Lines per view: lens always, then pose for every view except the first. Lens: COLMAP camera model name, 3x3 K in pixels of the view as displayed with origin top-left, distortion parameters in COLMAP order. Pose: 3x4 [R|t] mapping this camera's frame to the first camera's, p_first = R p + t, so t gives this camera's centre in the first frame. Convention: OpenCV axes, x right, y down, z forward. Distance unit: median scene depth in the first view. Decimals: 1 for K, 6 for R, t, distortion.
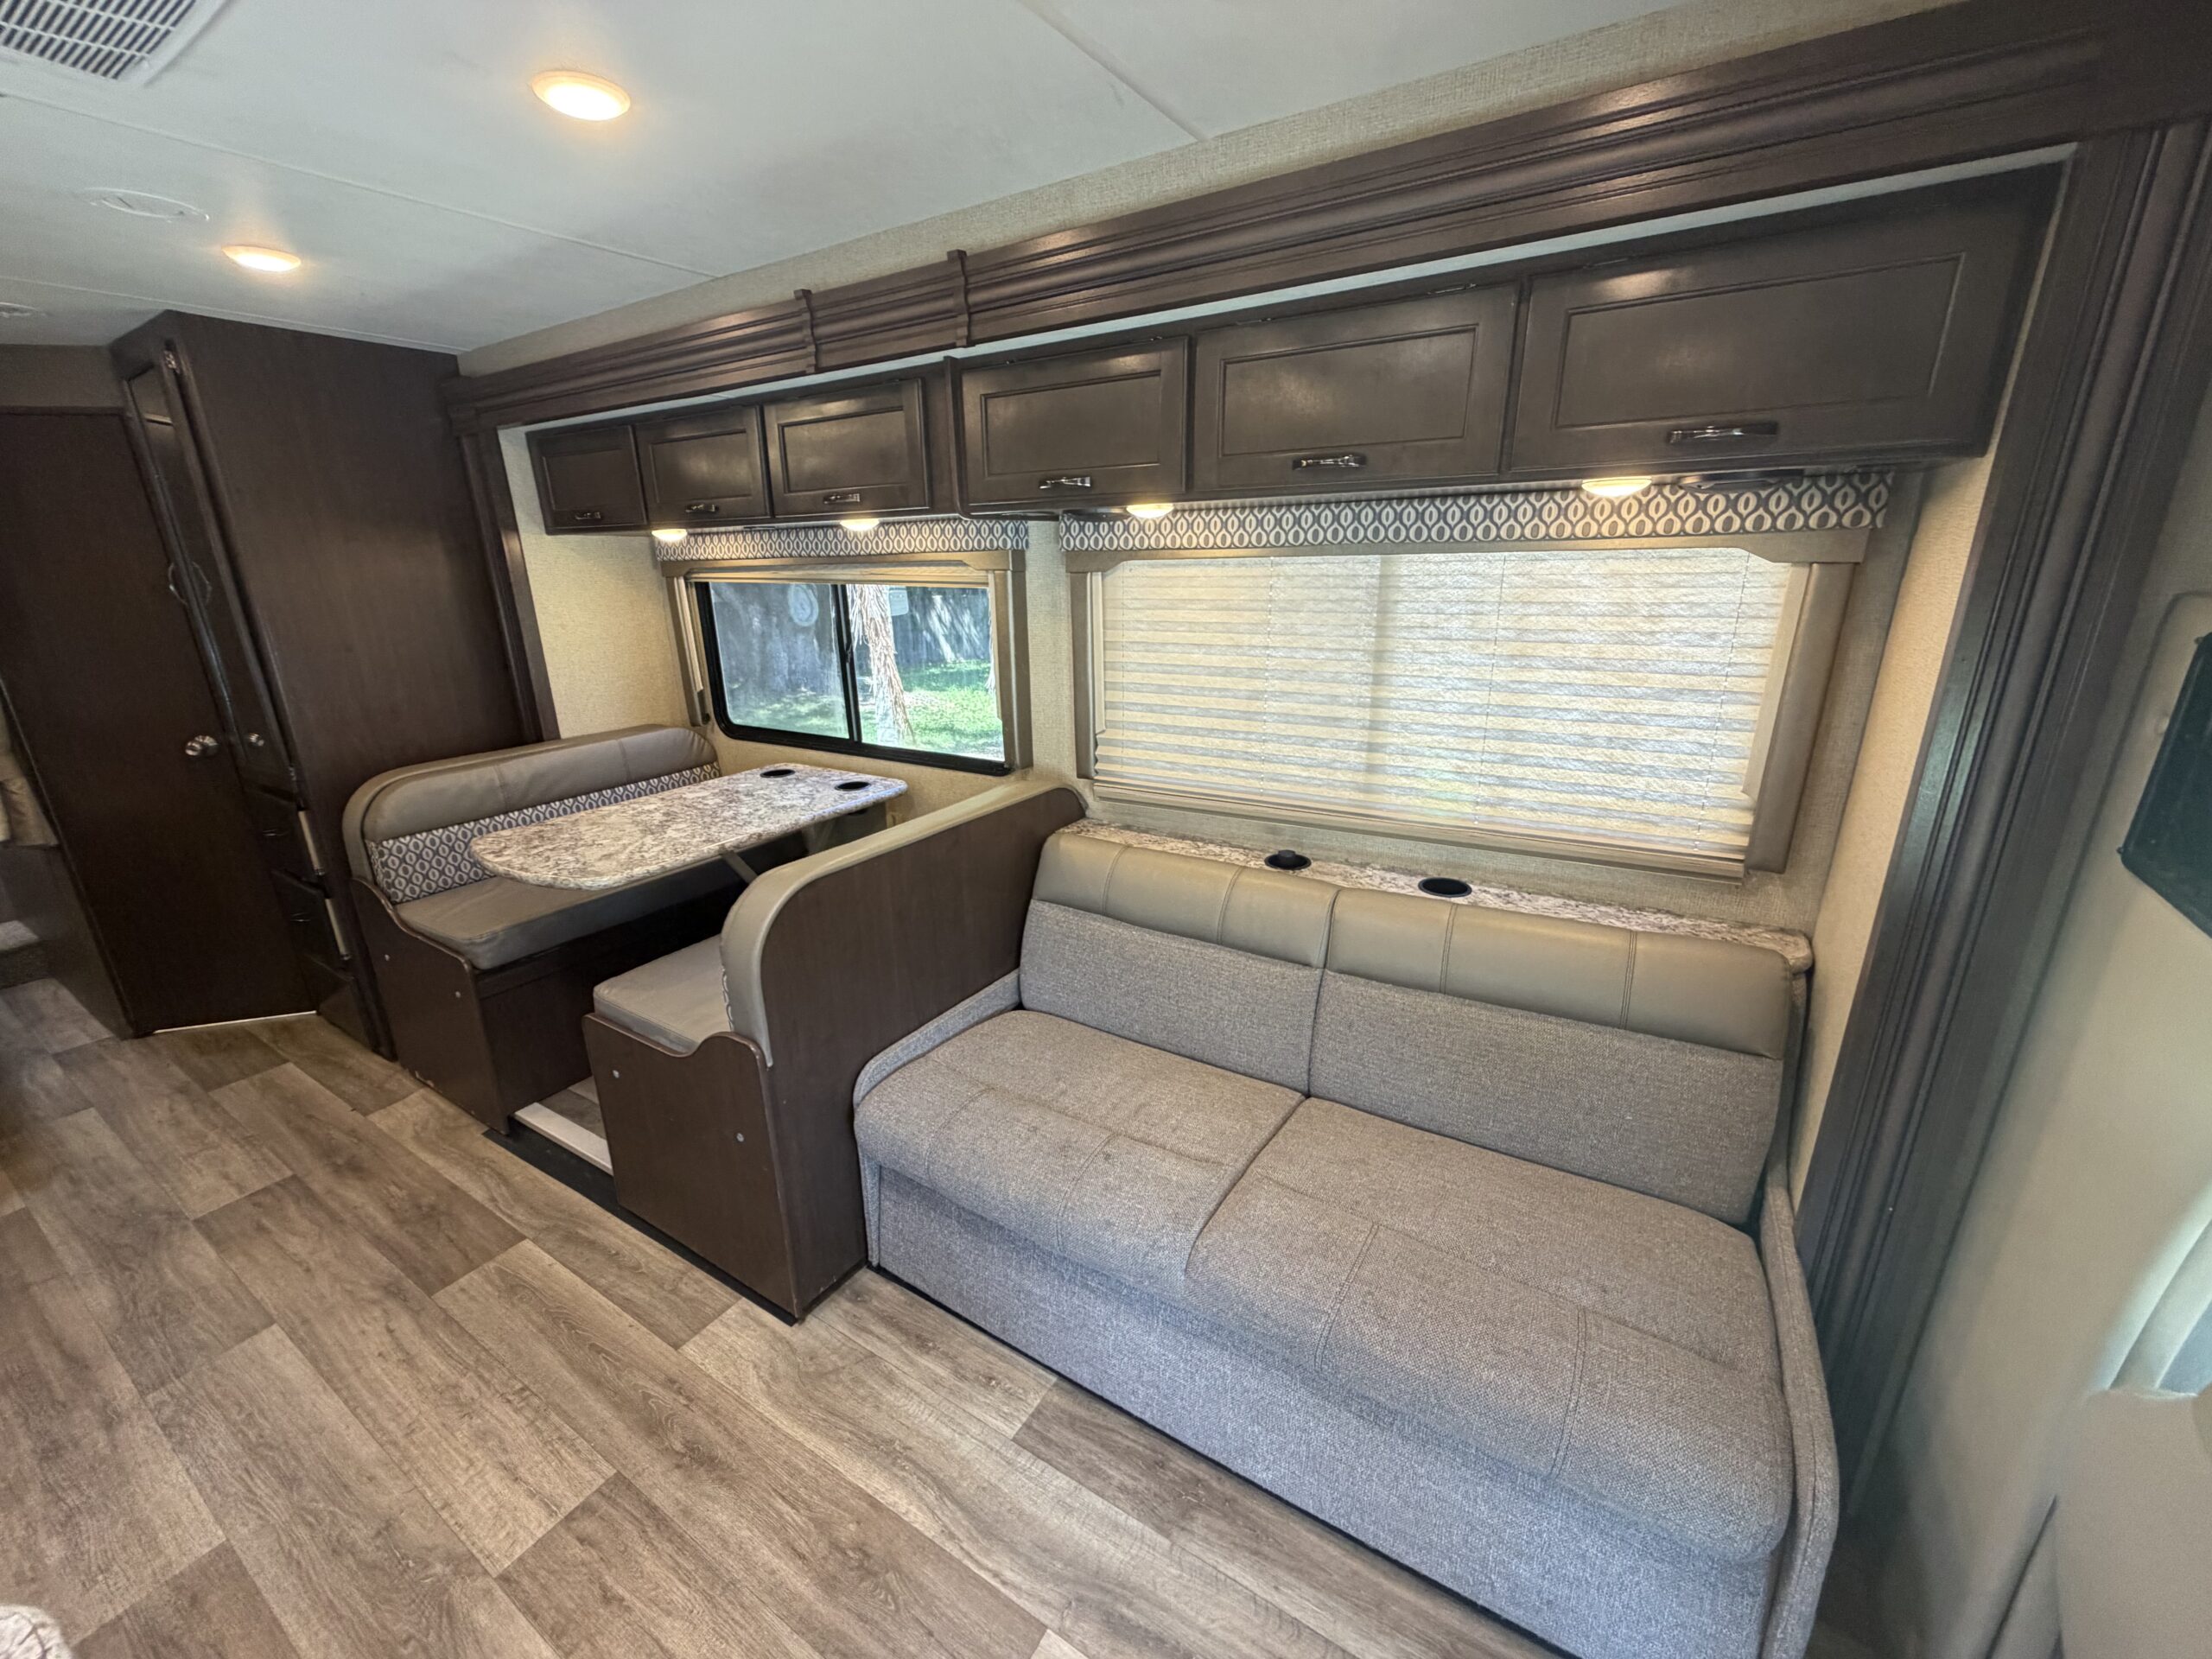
lens RADIAL K [[879.7, 0, 1102.2], [0, 879.7, 830.9], [0, 0, 1]] dist [0.000875, -0.000825]
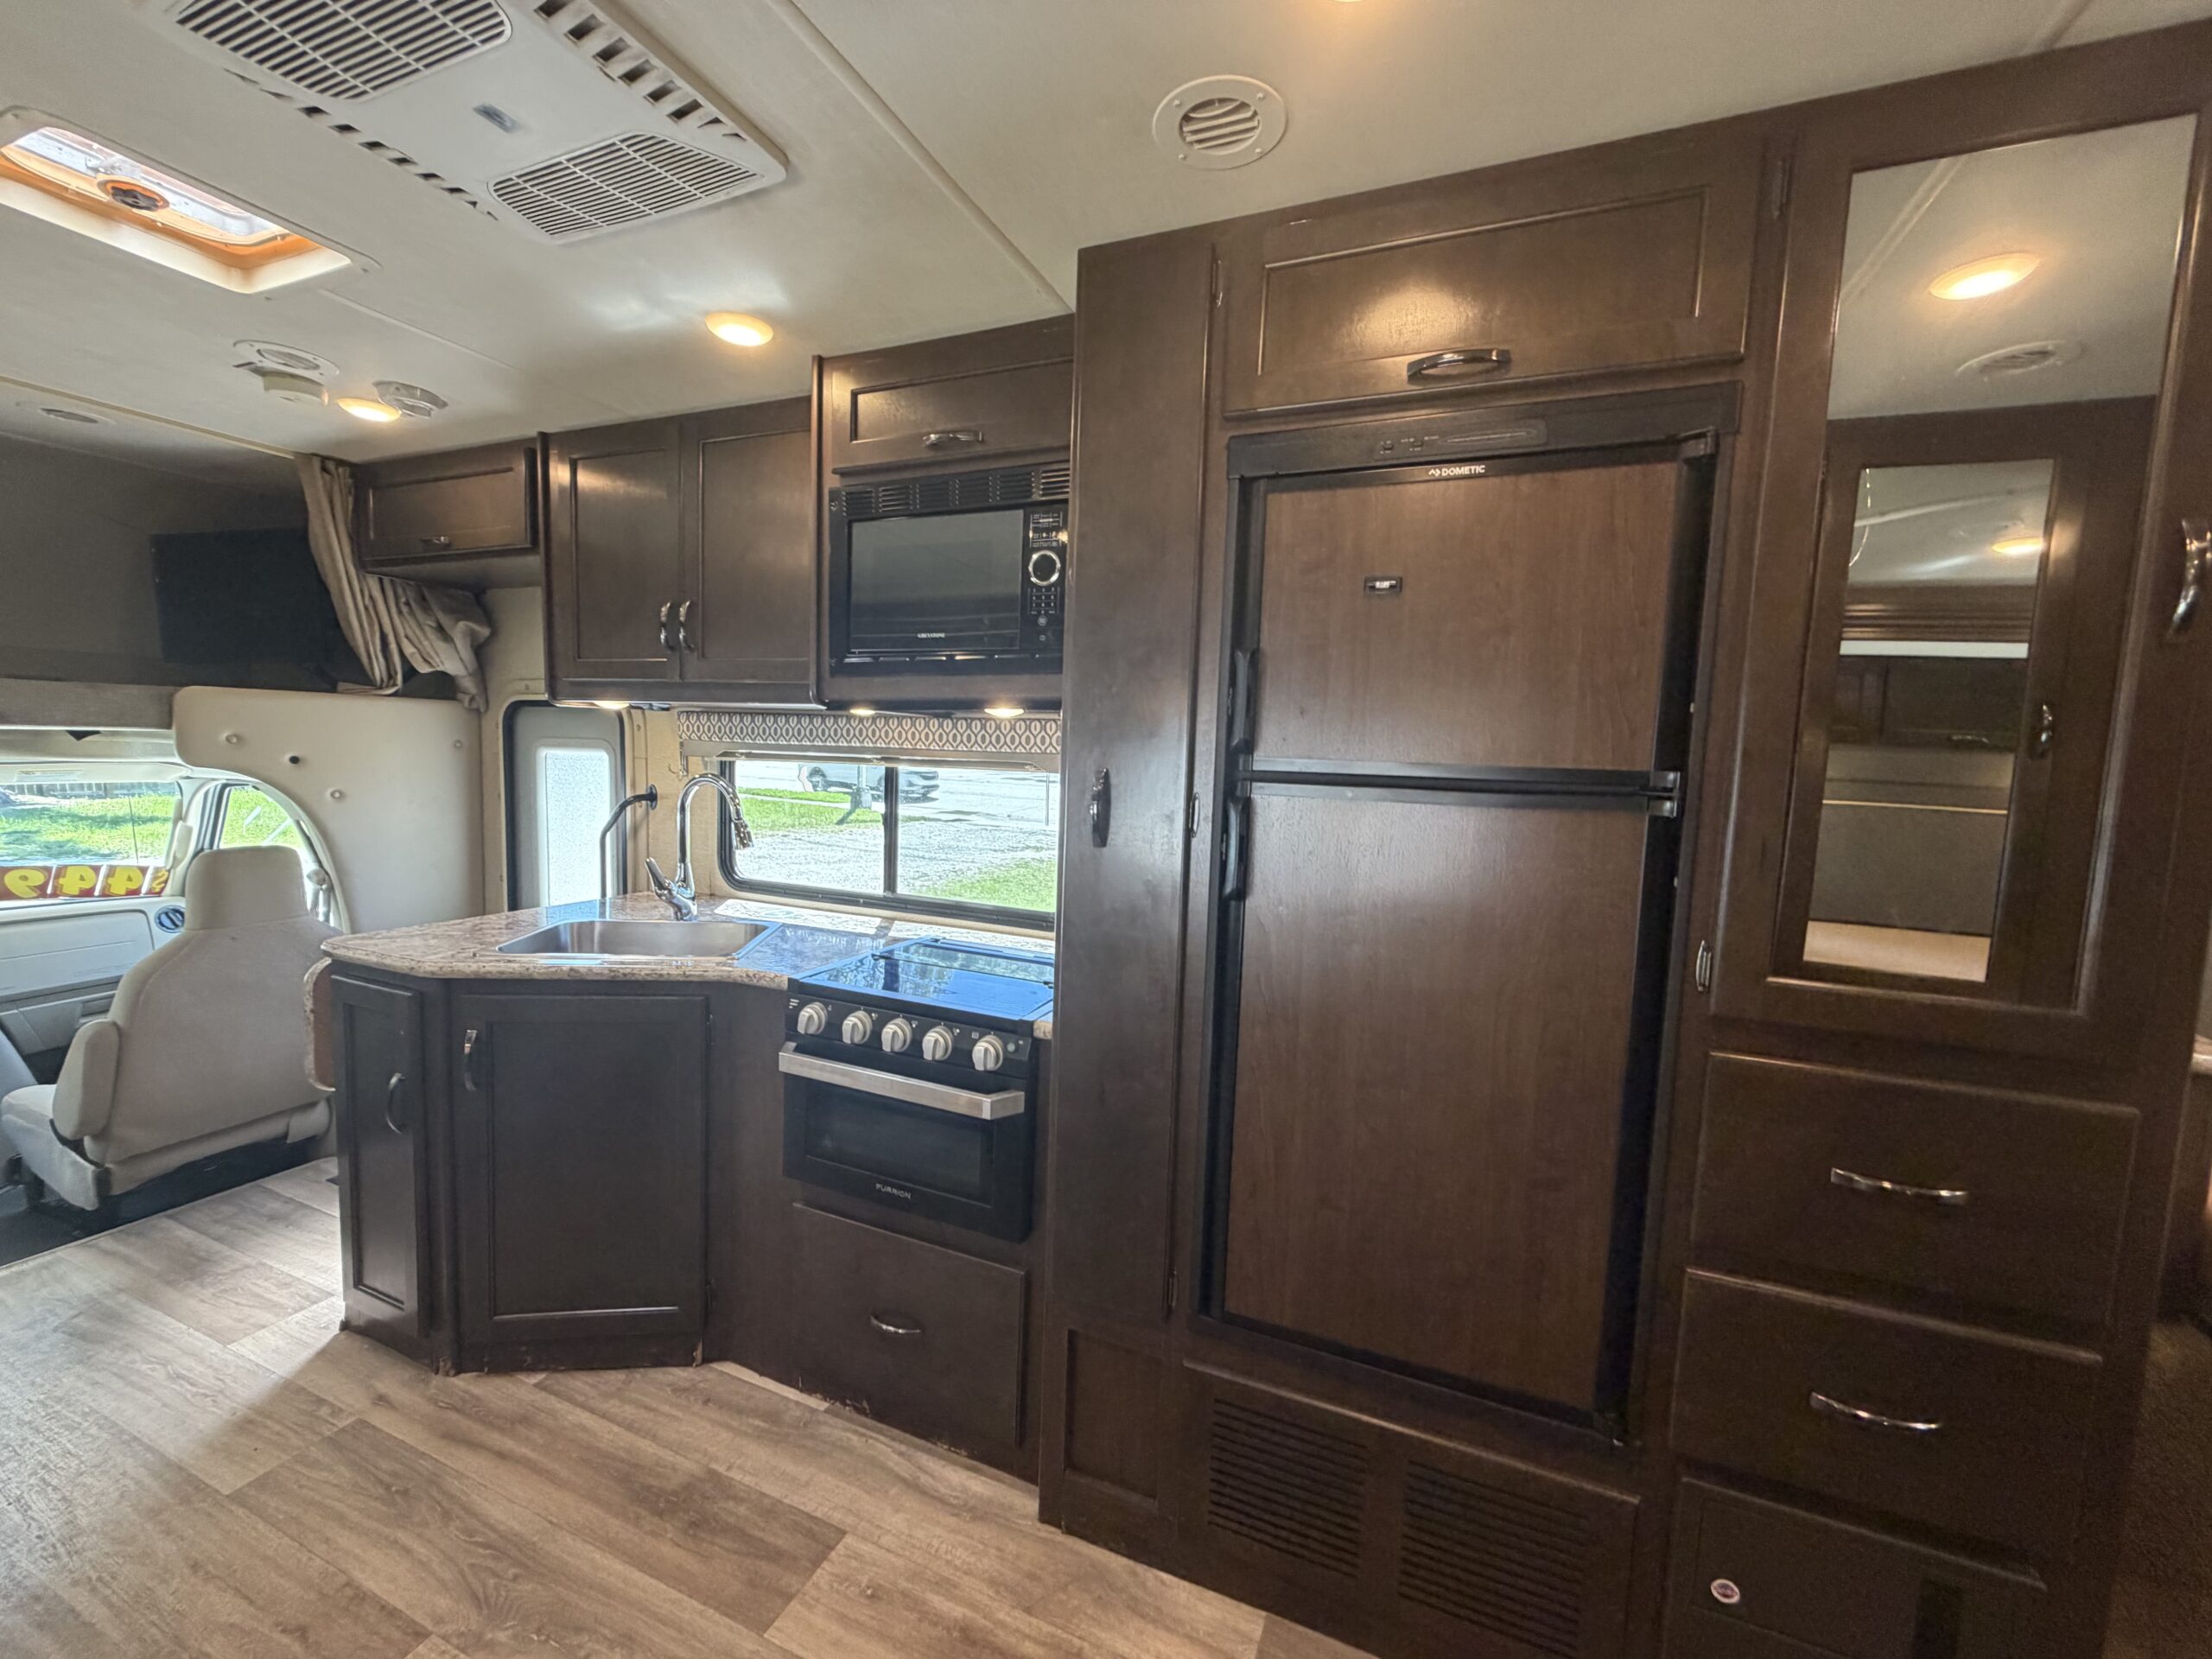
lens RADIAL K [[879.7, 0, 1105.4], [0, 879.7, 830.2], [0, 0, 1]] dist [0.000875, -0.000825]
pose [[-0.986468, 0.000751, -0.163955, -0.775974], [-0.064313, 0.918073, 0.391159, -0.231535], [0.150817, 0.396410, -0.905601, 1.006748]]
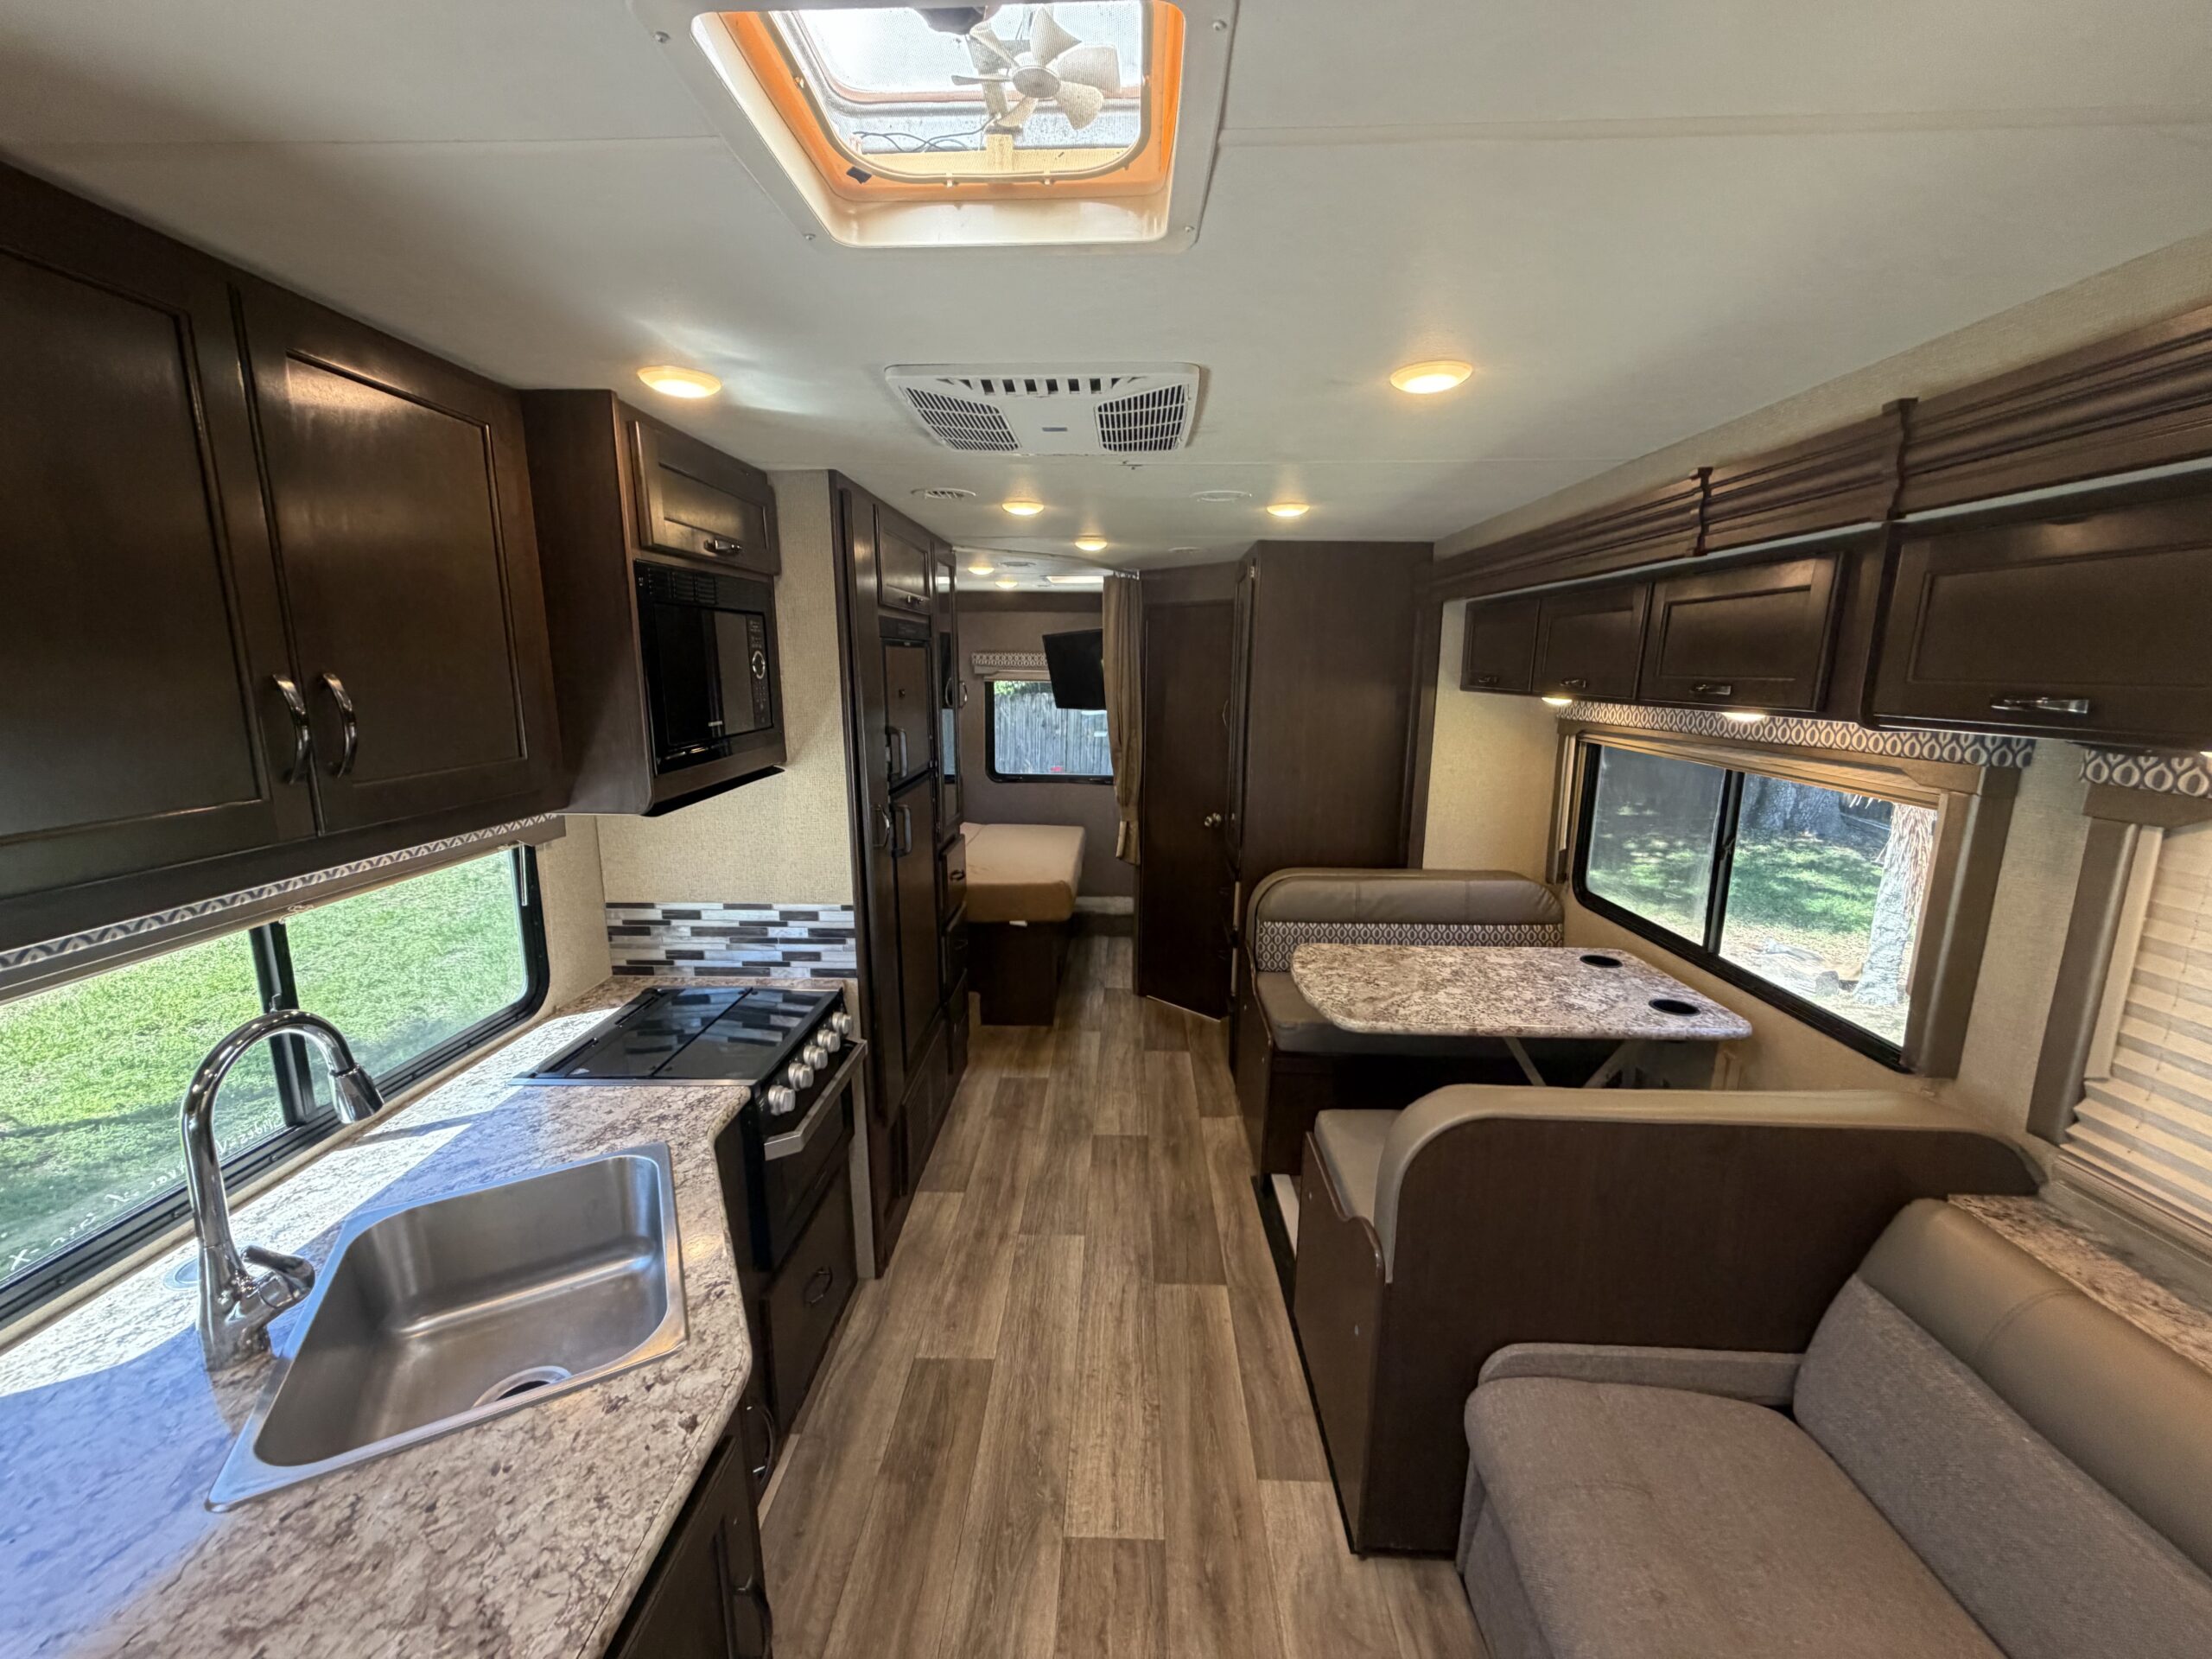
lens RADIAL K [[879.7, 0, 1101.6], [0, 879.7, 830.8], [0, 0, 1]] dist [0.000875, -0.000825]
pose [[0.506814, 0.183593, -0.842279, 0.129426], [-0.275618, 0.960284, 0.043470, -0.115591], [0.816808, 0.210116, 0.537287, 0.097267]]
